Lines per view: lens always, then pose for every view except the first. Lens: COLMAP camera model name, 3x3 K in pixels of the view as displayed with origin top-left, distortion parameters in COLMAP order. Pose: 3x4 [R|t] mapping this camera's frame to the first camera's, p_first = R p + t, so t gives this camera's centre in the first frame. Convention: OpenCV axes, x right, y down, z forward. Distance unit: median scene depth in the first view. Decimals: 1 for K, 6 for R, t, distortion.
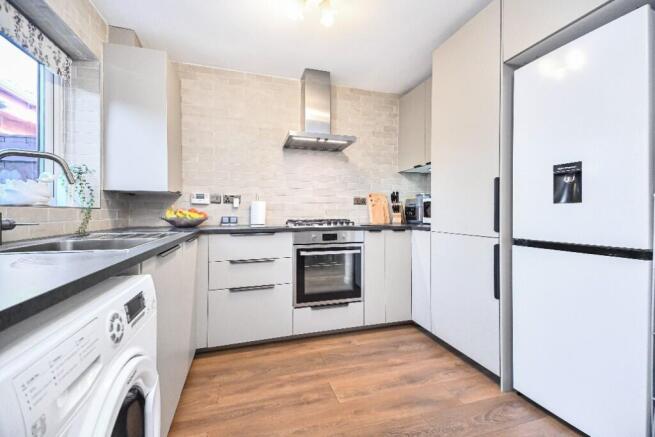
lens RADIAL K [[274.8, 0, 334.2], [0, 274.8, 214.7], [0, 0, 1]] dist [0.022136, -0.008818]
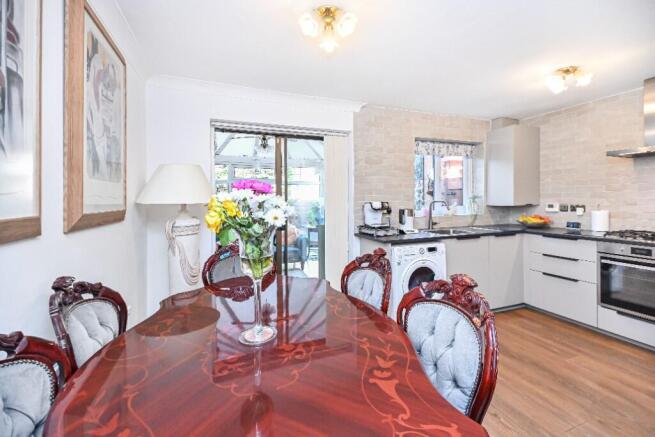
lens RADIAL K [[274.8, 0, 330.4], [0, 274.8, 200.6], [0, 0, 1]] dist [0.022136, -0.008818]
pose [[0.067119, 0.003120, -0.997740, 0.960532], [0.002789, 0.999991, 0.003315, -0.117872], [0.997741, -0.003005, 0.067109, -0.227652]]
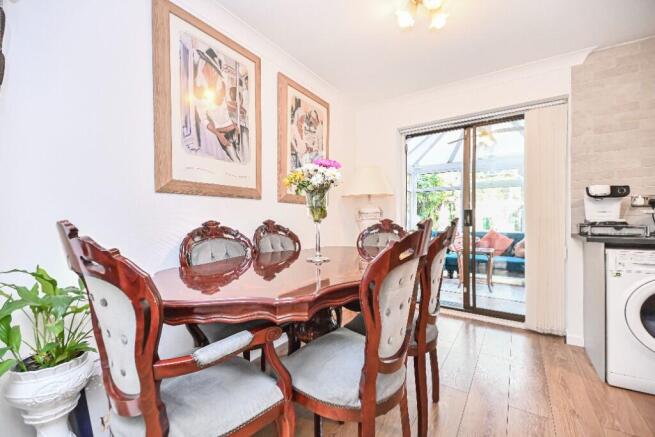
lens RADIAL K [[274.8, 0, 334.4], [0, 274.8, 222.6], [0, 0, 1]] dist [0.022136, -0.008818]
pose [[-0.777142, 0.002801, -0.629319, 0.899842], [-0.003936, 0.999949, 0.009310, 0.008806], [0.629313, 0.009712, -0.777091, 0.247711]]
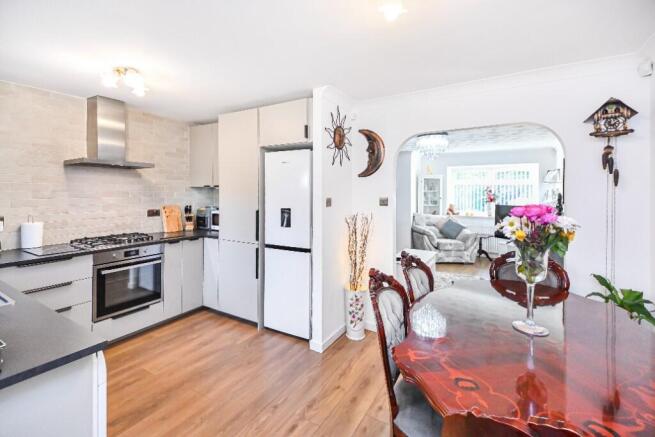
lens RADIAL K [[274.8, 0, 325.2], [0, 274.8, 194.2], [0, 0, 1]] dist [0.022136, -0.008818]
pose [[0.747883, 0.001622, 0.663828, -0.189930], [0.001091, 0.999993, -0.003672, -0.171183], [-0.663829, 0.003470, 0.747876, -0.451978]]
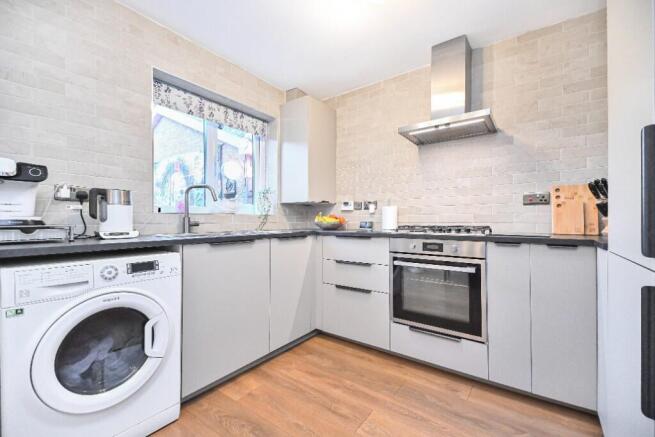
lens RADIAL K [[274.8, 0, 323.7], [0, 274.8, 222.3], [0, 0, 1]] dist [0.022136, -0.008818]
pose [[0.596706, 0.004933, -0.802444, 0.450370], [-0.006506, 0.999978, 0.001309, 0.010117], [0.802433, 0.004439, 0.596725, 0.268612]]
